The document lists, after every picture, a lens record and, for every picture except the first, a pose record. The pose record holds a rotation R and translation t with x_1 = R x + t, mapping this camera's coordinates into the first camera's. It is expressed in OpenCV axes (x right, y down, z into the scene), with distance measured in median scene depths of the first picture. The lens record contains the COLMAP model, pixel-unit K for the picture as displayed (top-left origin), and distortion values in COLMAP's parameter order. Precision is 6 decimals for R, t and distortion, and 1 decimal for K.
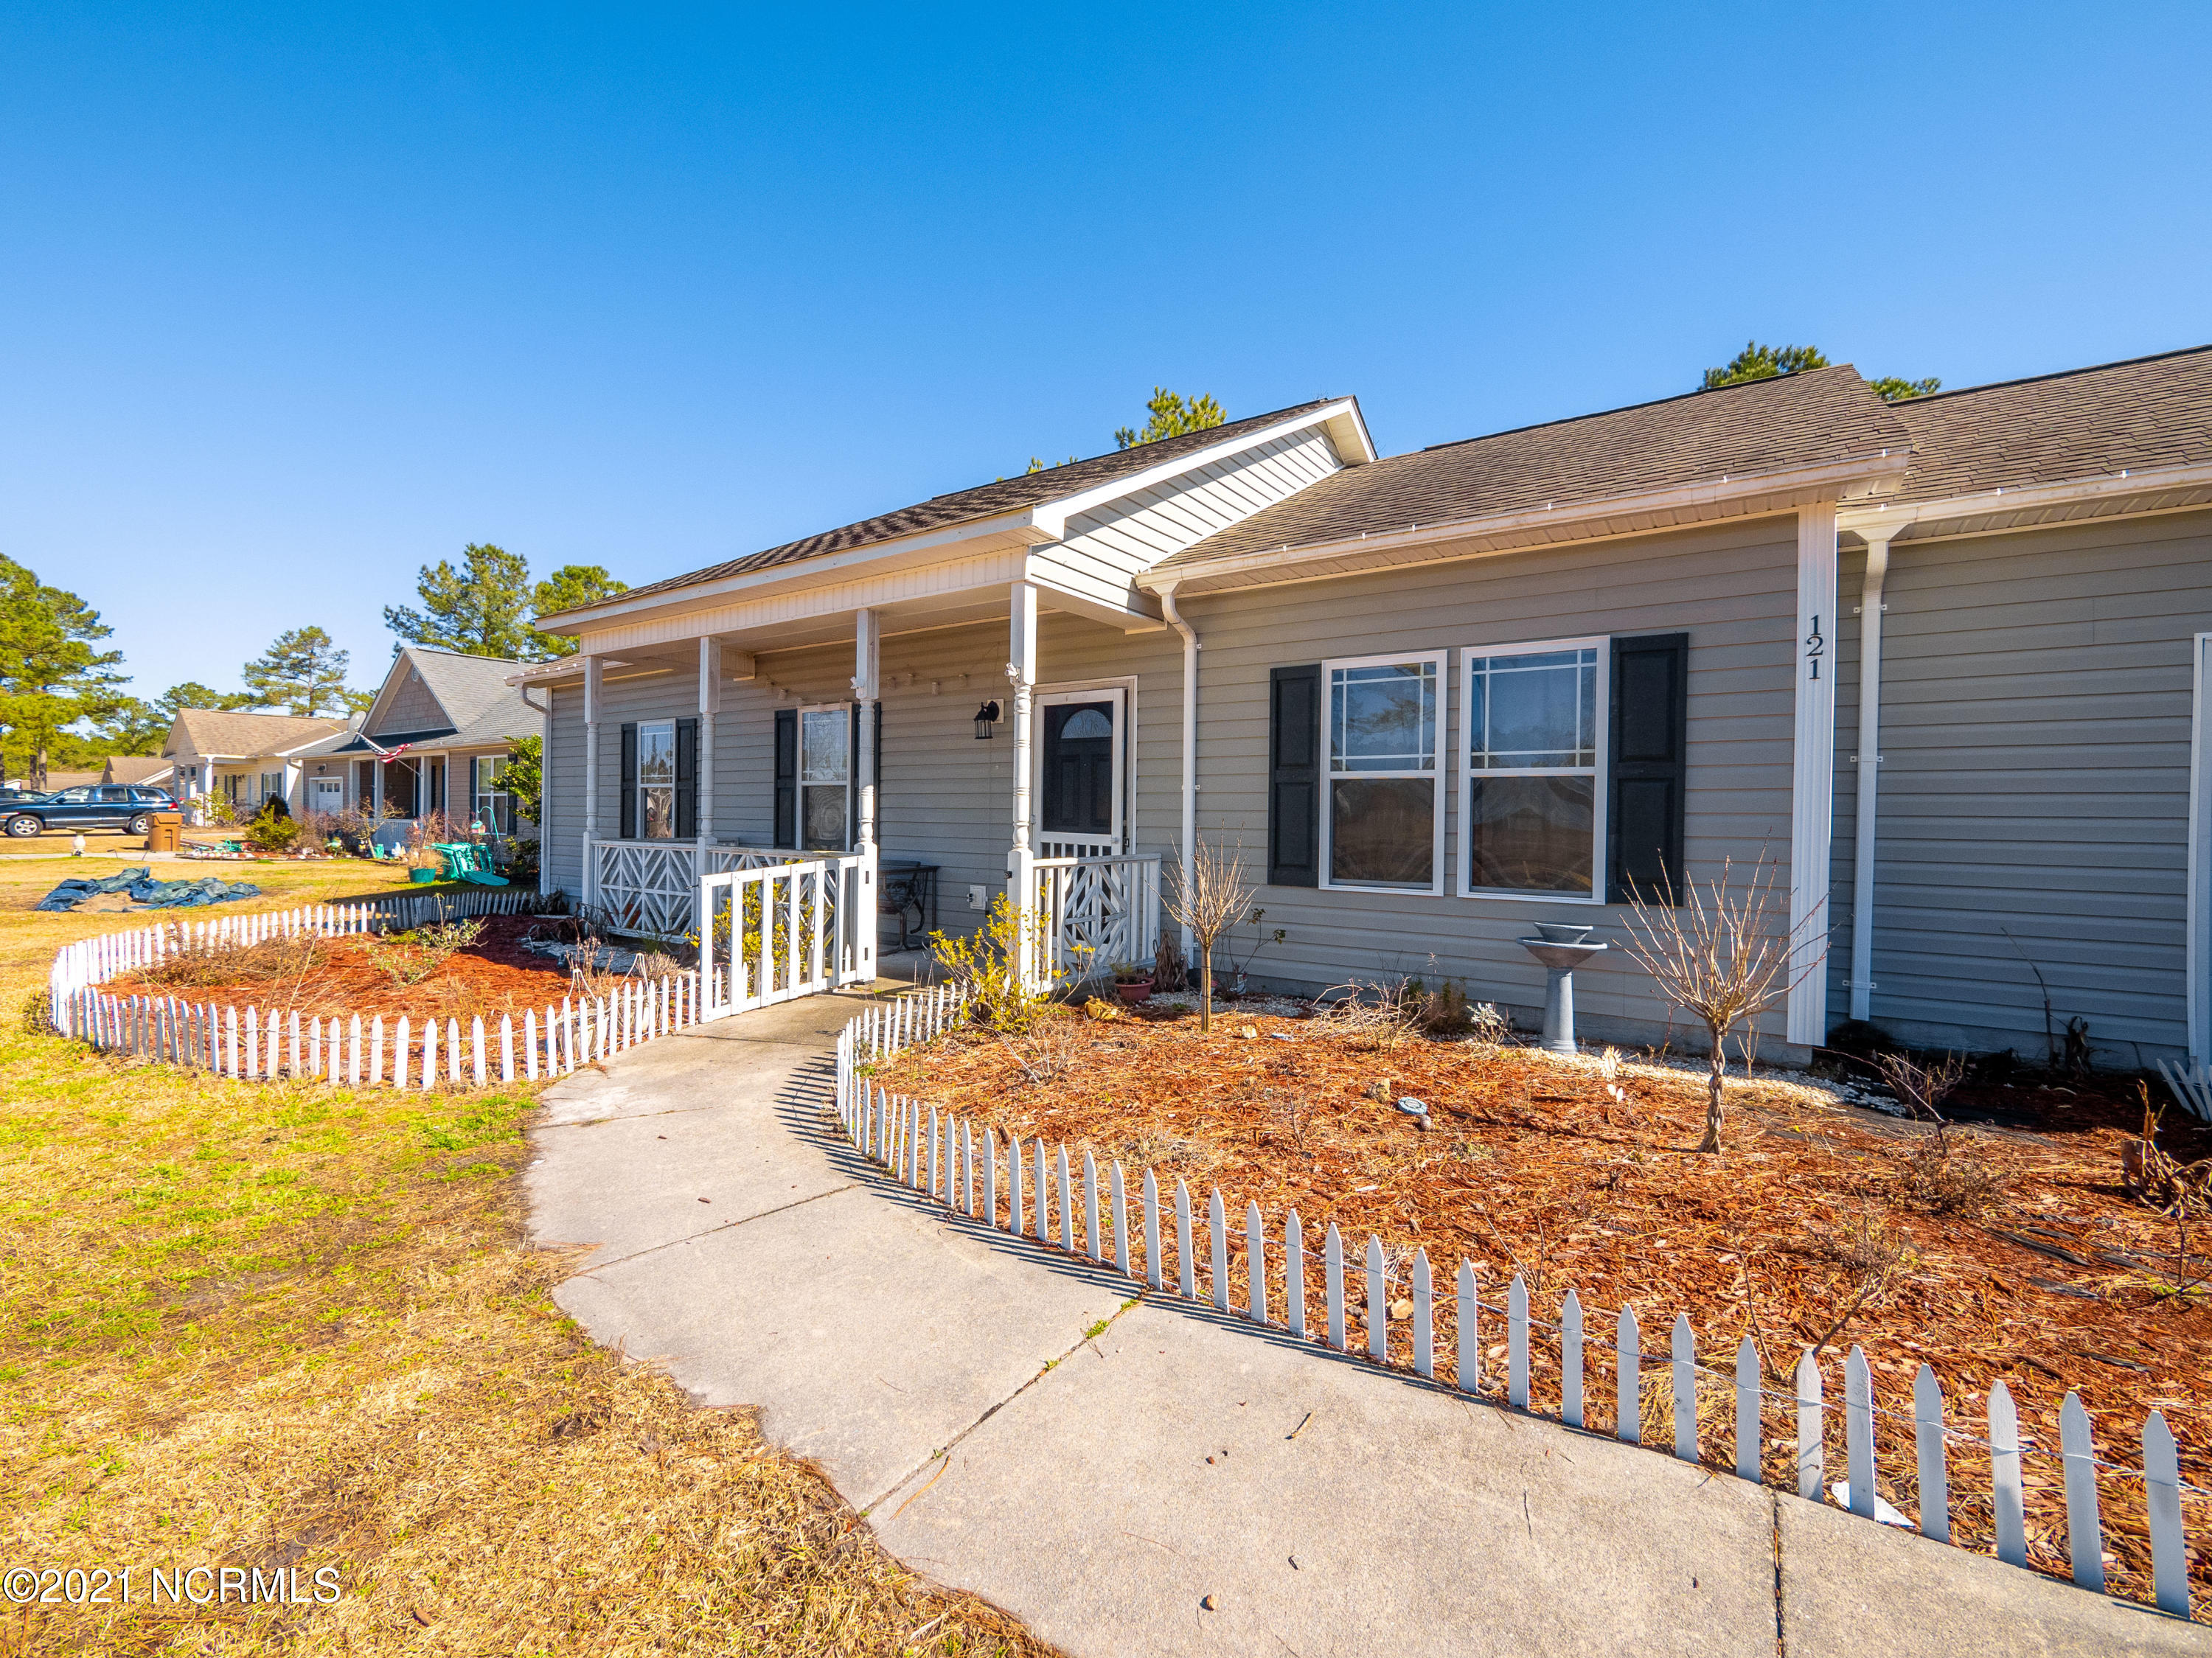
lens RADIAL K [[938.6, 0, 1112.3], [0, 938.6, 826.4], [0, 0, 1]] dist [-0.006900, 0.000556]
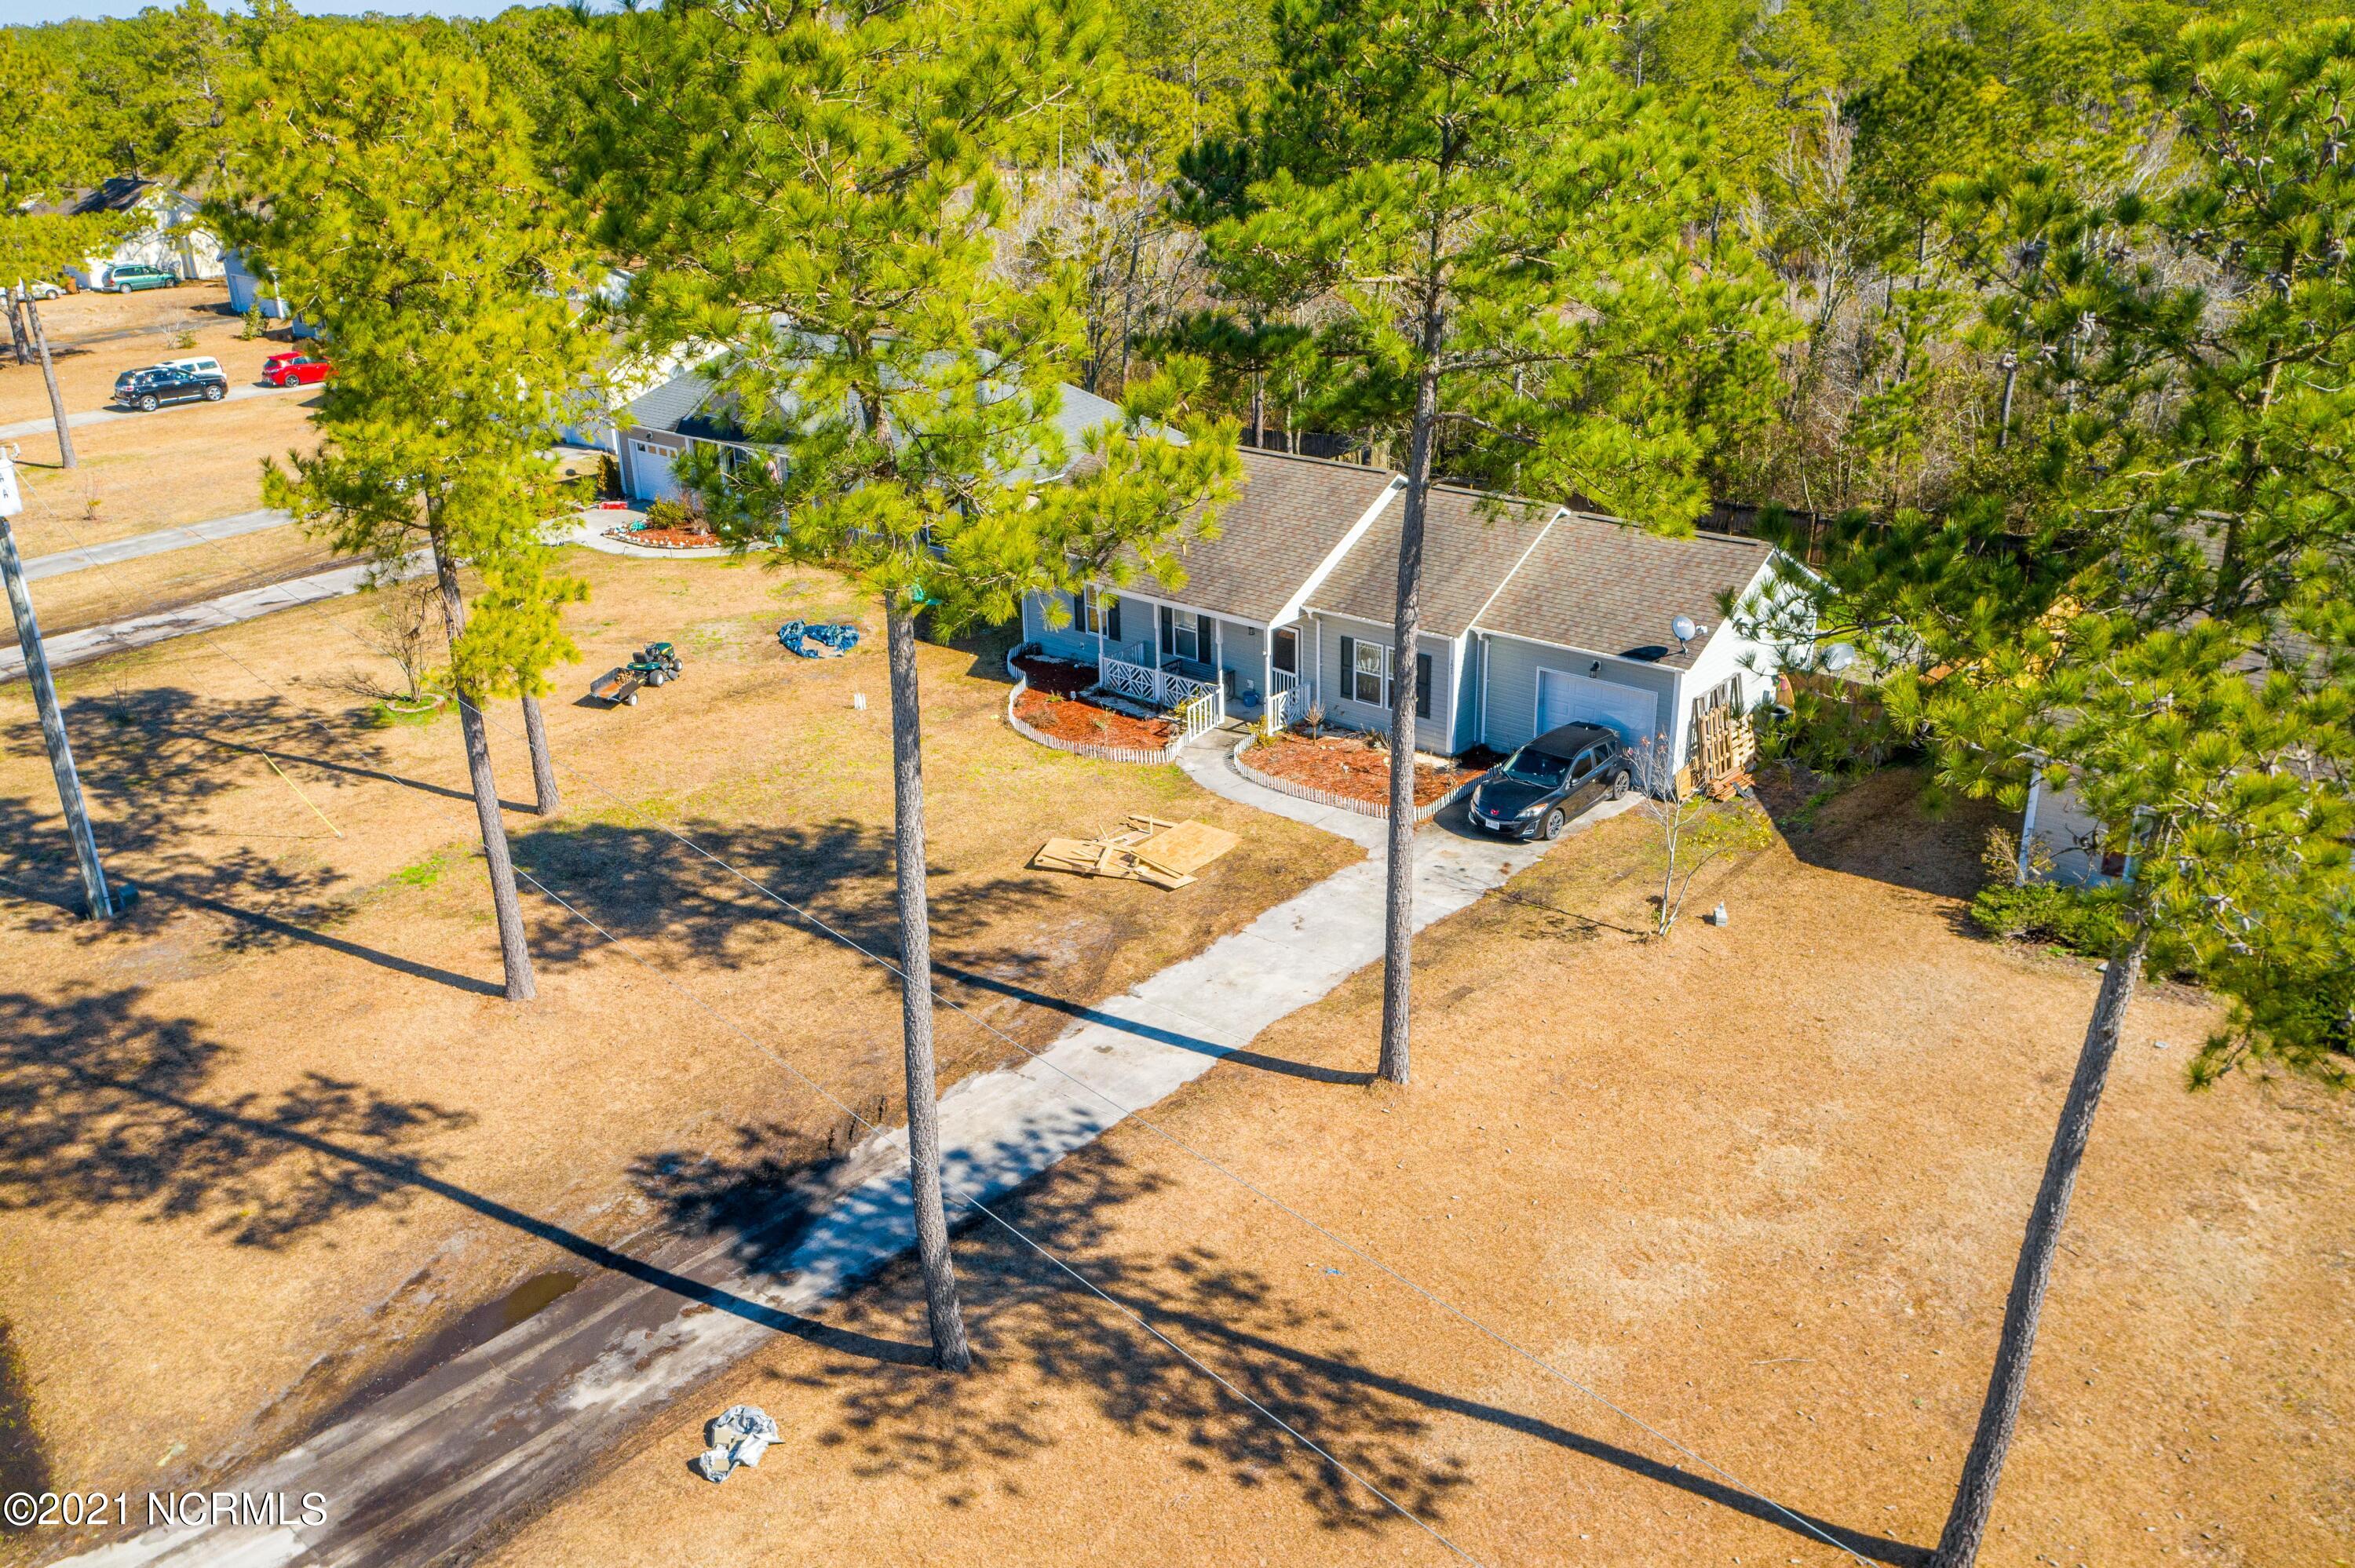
lens RADIAL K [[1887.4, 0, 1179.6], [0, 1887.4, 855.8], [0, 0, 1]] dist [-0.128131, 0.184145]
pose [[0.993370, 0.012039, -0.114325, 0.334819], [0.035331, 0.914395, 0.403279, -1.932202], [0.109393, -0.404644, 0.907907, -4.850260]]
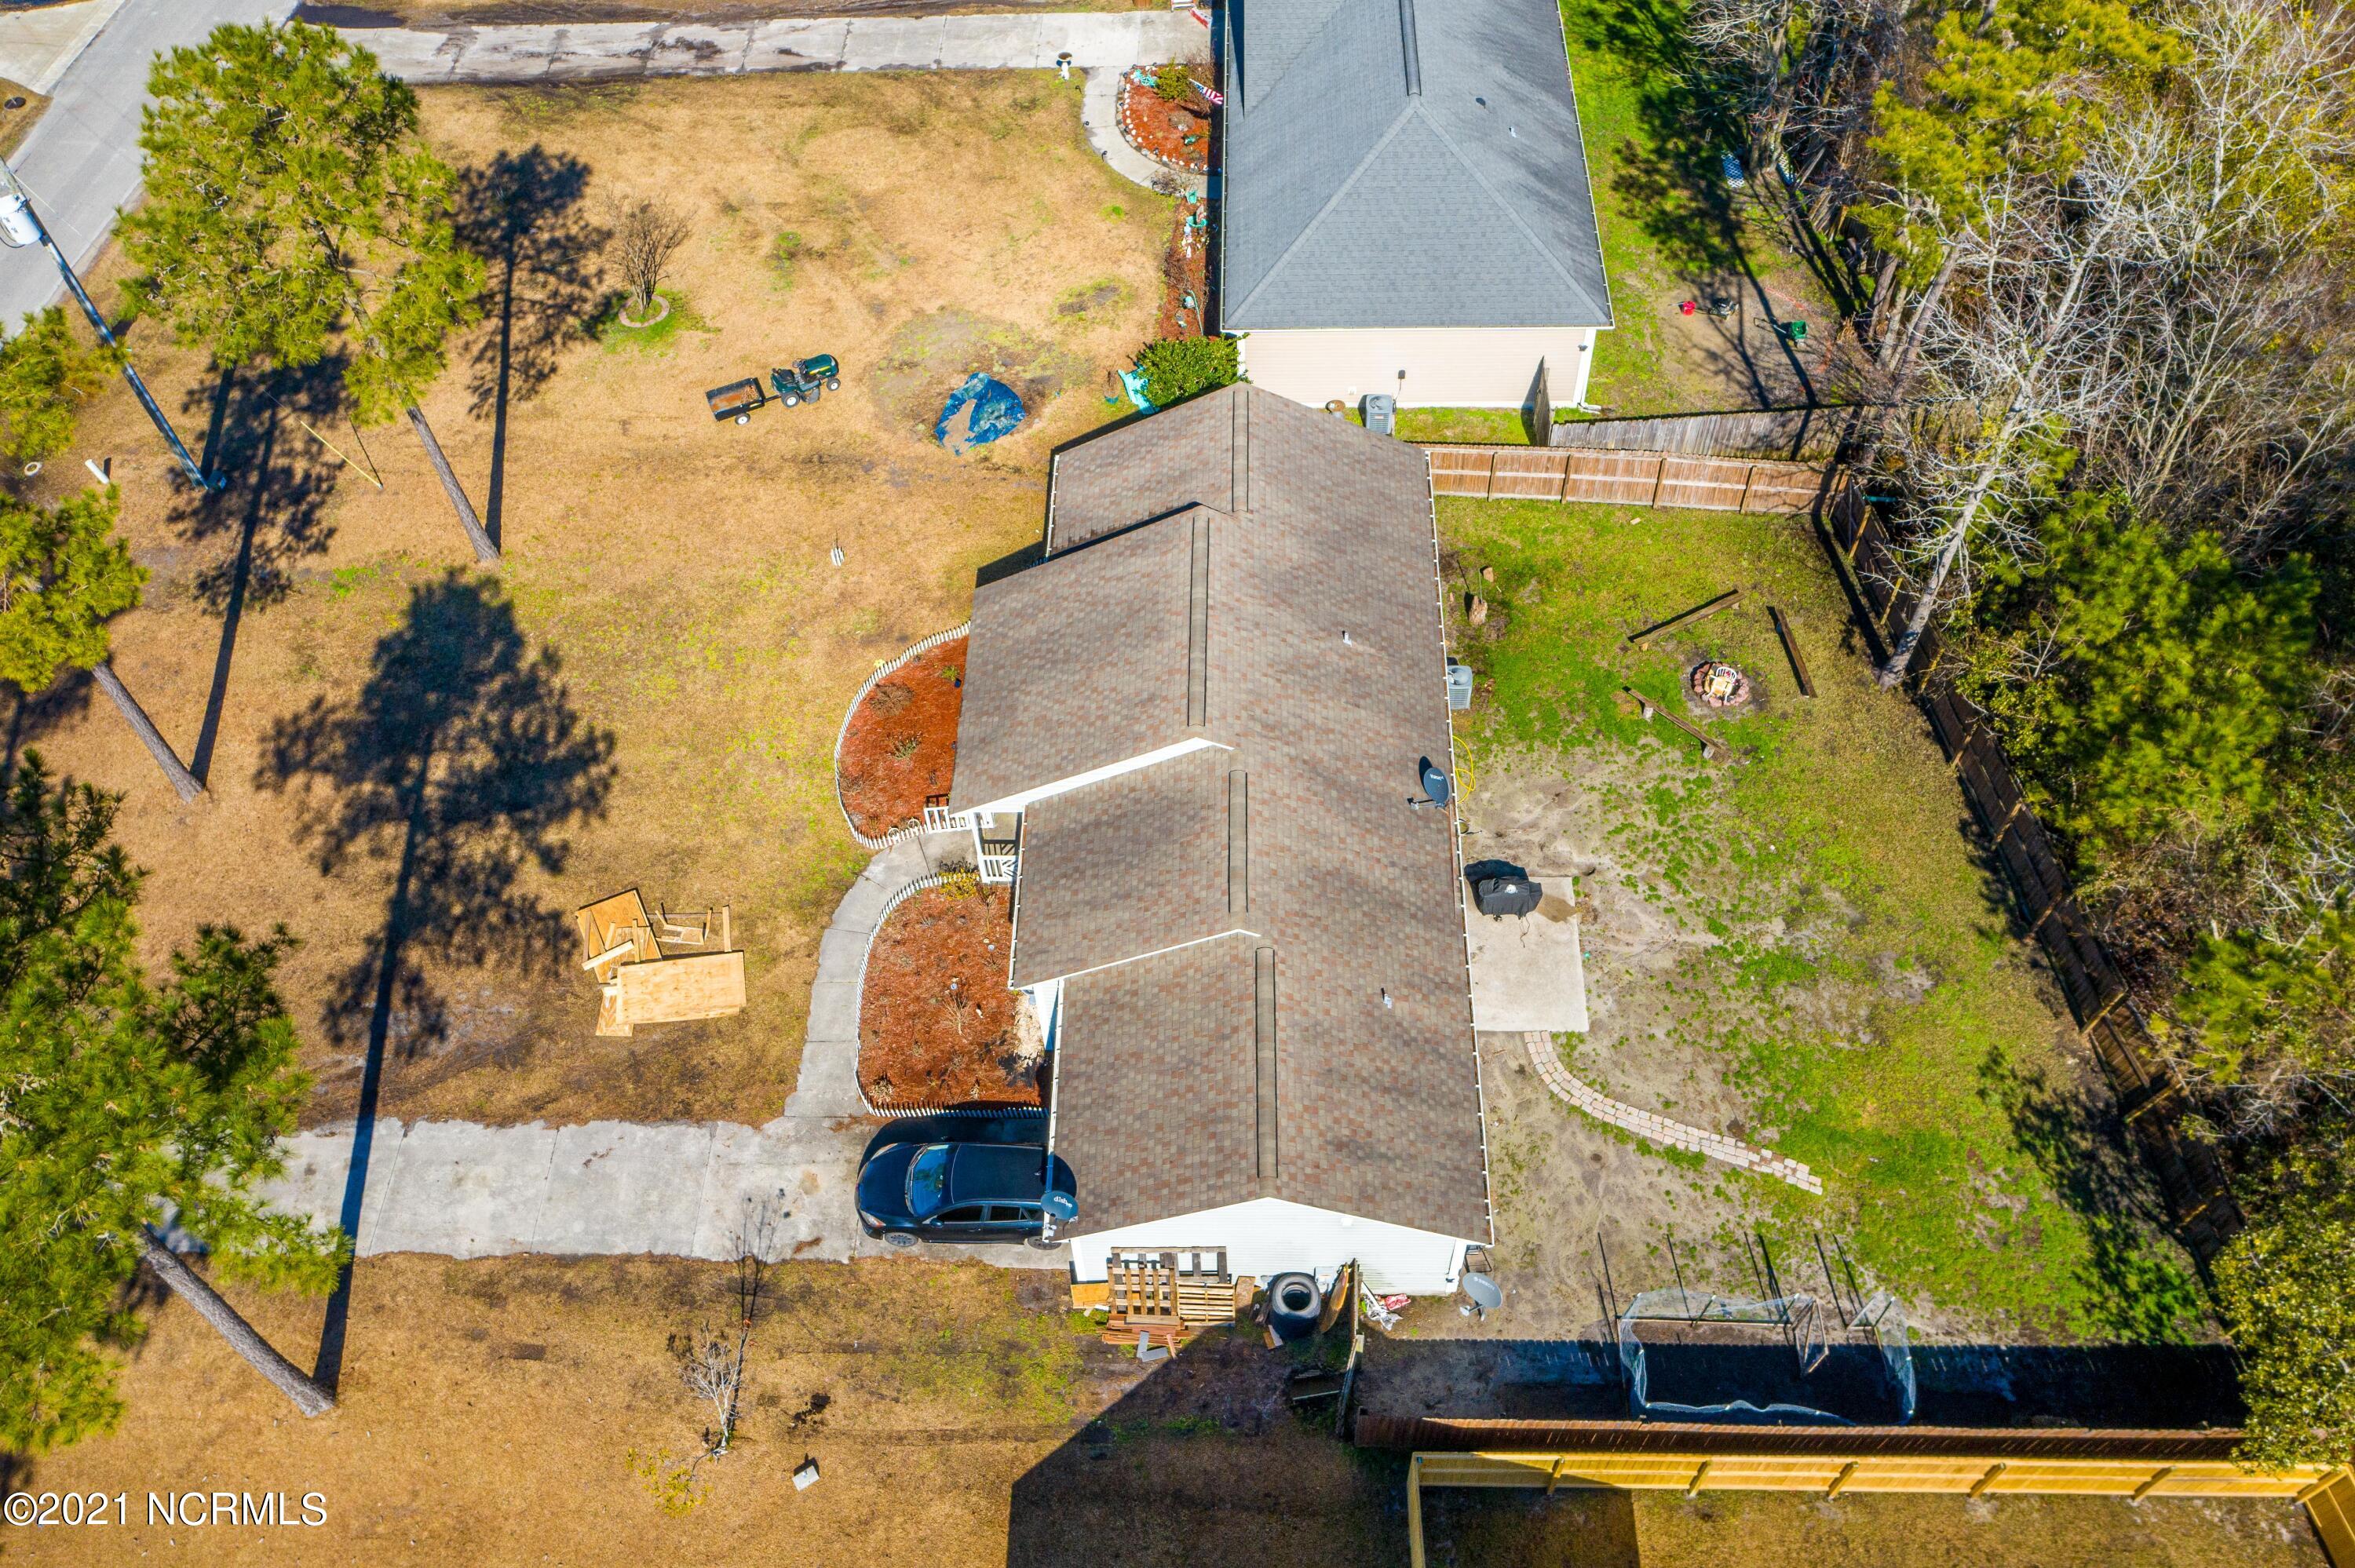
lens RADIAL K [[1917.0, 0, 1153.4], [0, 1917.0, 734.1], [0, 0, 1]] dist [-0.011761, 0.018229]
pose [[0.540346, 0.640356, -0.545867, 2.981787], [0.049349, 0.623494, 0.780269, -4.508125], [0.839994, -0.448554, 0.305301, -0.324884]]
